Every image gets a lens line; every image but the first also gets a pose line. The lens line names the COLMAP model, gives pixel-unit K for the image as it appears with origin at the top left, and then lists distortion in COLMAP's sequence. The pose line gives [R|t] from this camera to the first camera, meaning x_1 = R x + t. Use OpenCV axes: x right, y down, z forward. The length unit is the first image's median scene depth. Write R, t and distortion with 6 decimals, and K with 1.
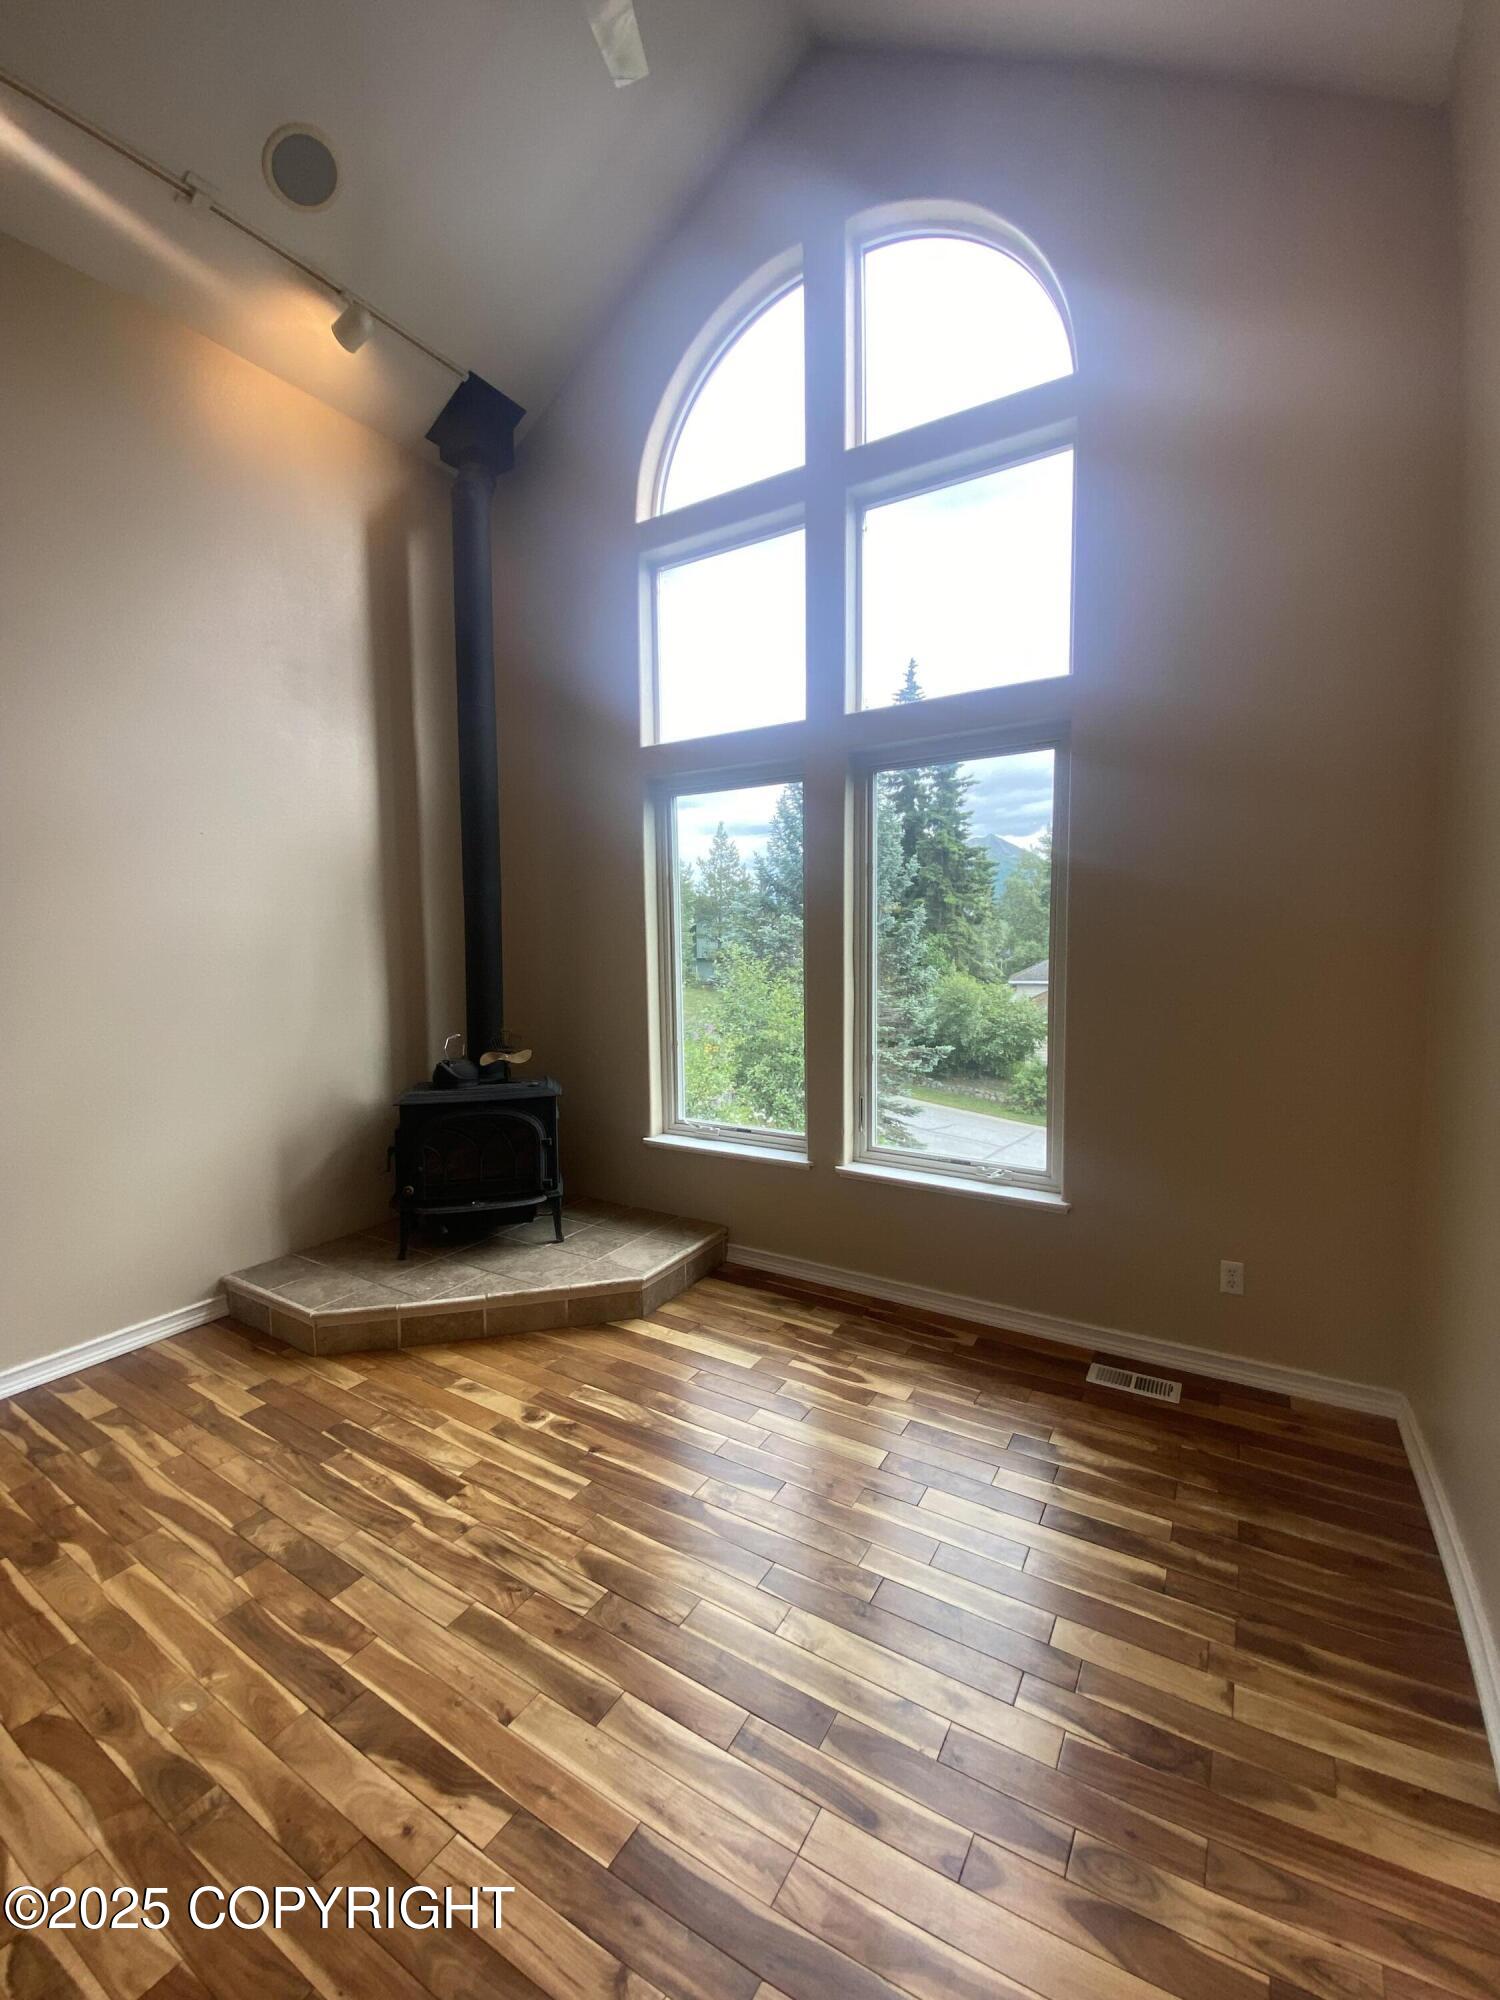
lens RADIAL K [[810.3, 0, 738.5], [0, 810.3, 969.3], [0, 0, 1]] dist [0.020817, -0.012651]
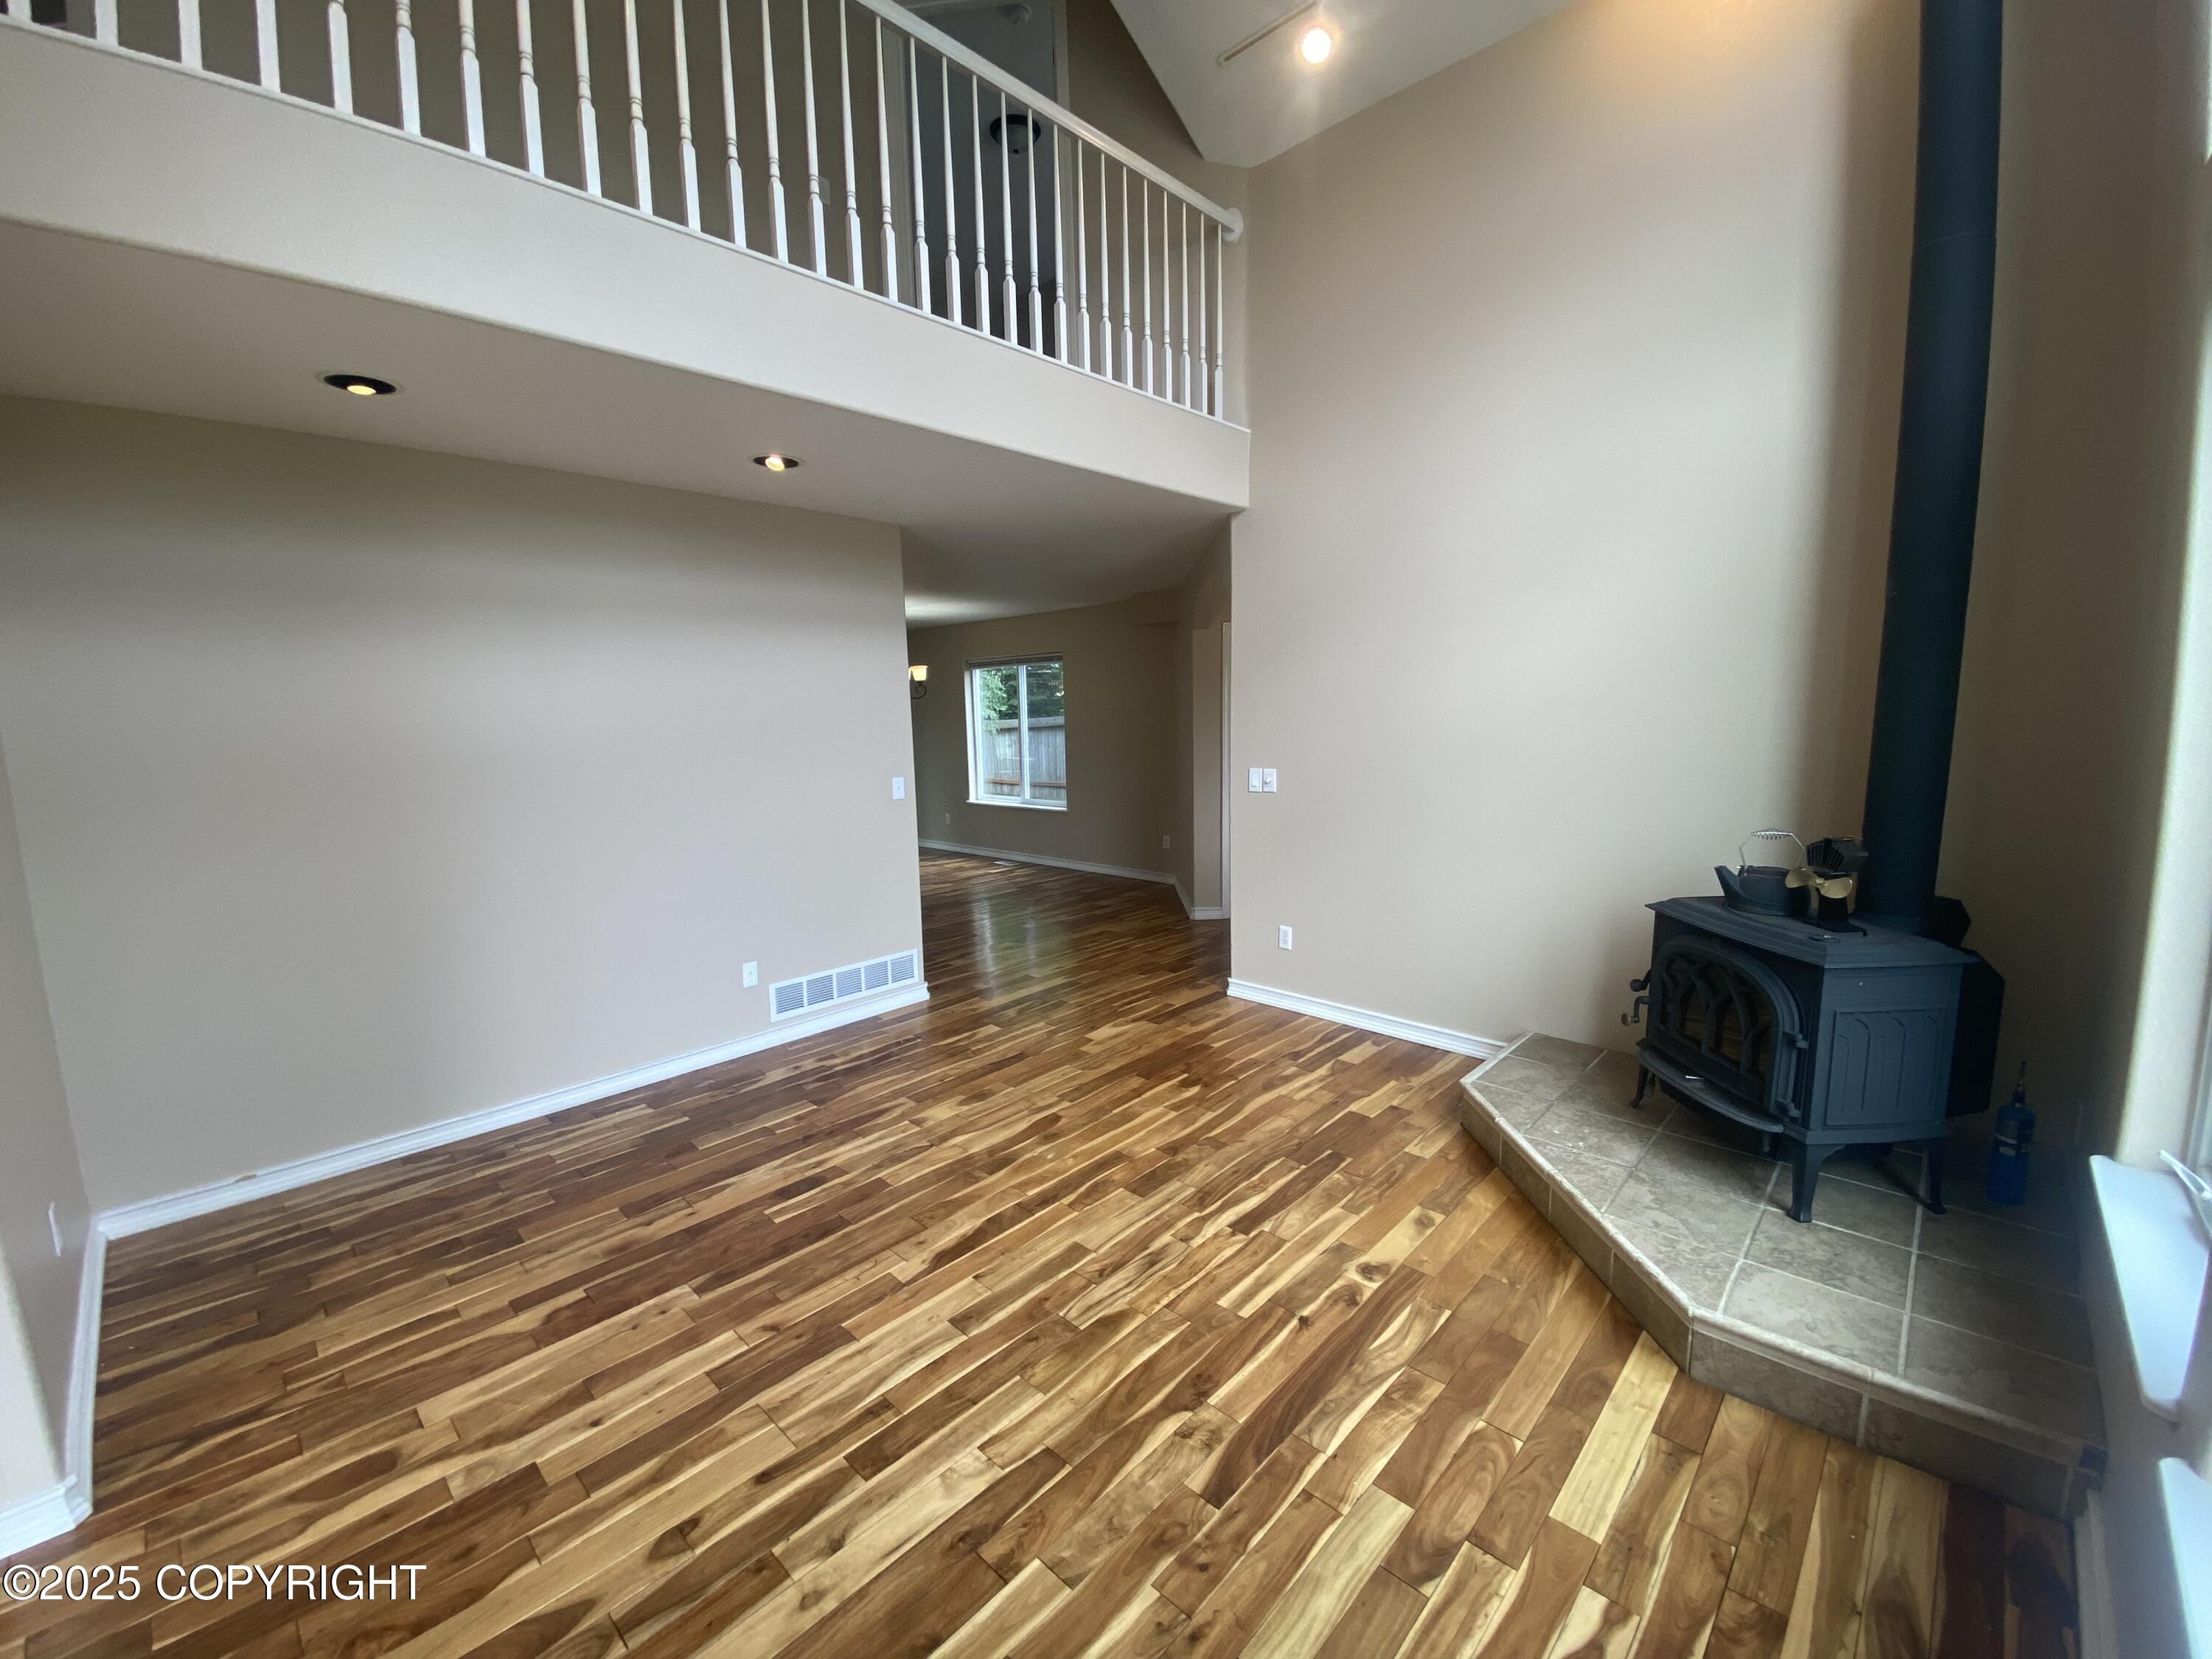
lens RADIAL K [[896.2, 0, 1114.5], [0, 896.2, 833.8], [0, 0, 1]] dist [0.020817, -0.012651]
pose [[-0.189257, 0.153783, -0.969811, 0.642255], [-0.017960, 0.986953, 0.160006, -0.031951], [0.981763, 0.047700, -0.184025, 0.930716]]
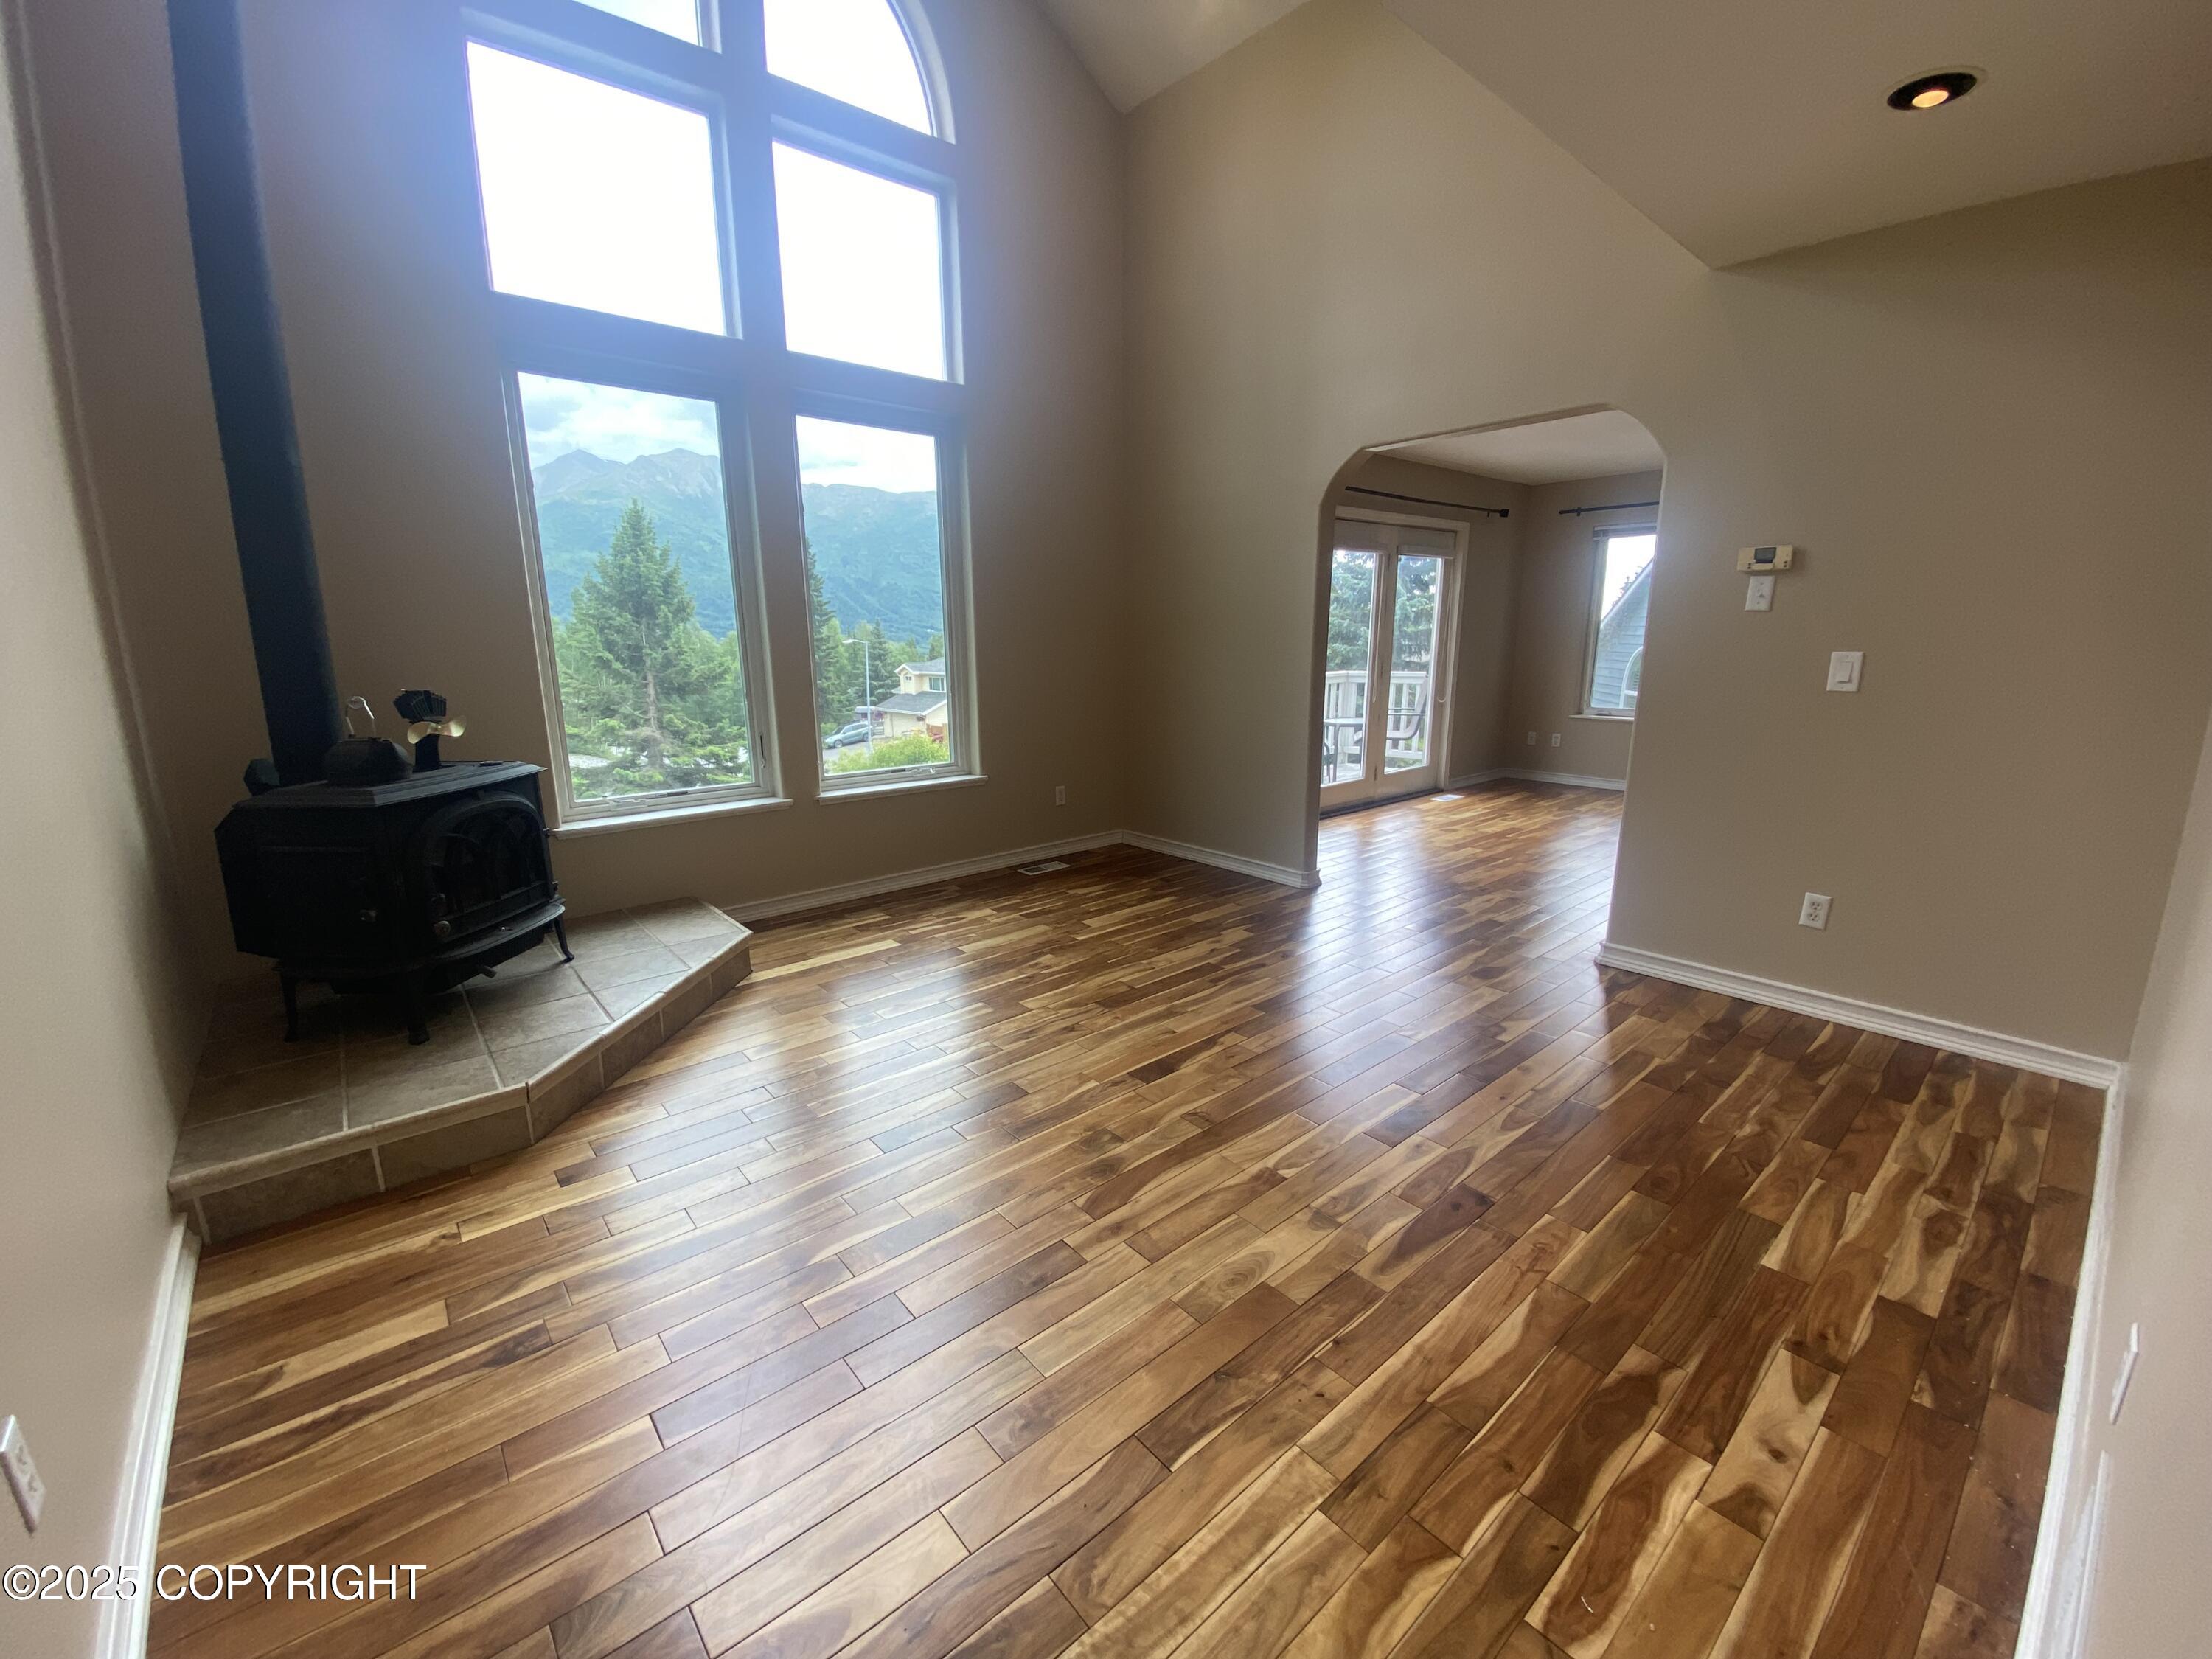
lens RADIAL K [[896.2, 0, 1094.9], [0, 896.2, 822.0], [0, 0, 1]] dist [0.020817, -0.012651]
pose [[0.305193, -0.182422, 0.934655, -1.239722], [0.041380, 0.983094, 0.178365, 0.108141], [-0.951391, -0.015760, 0.307582, 0.382356]]
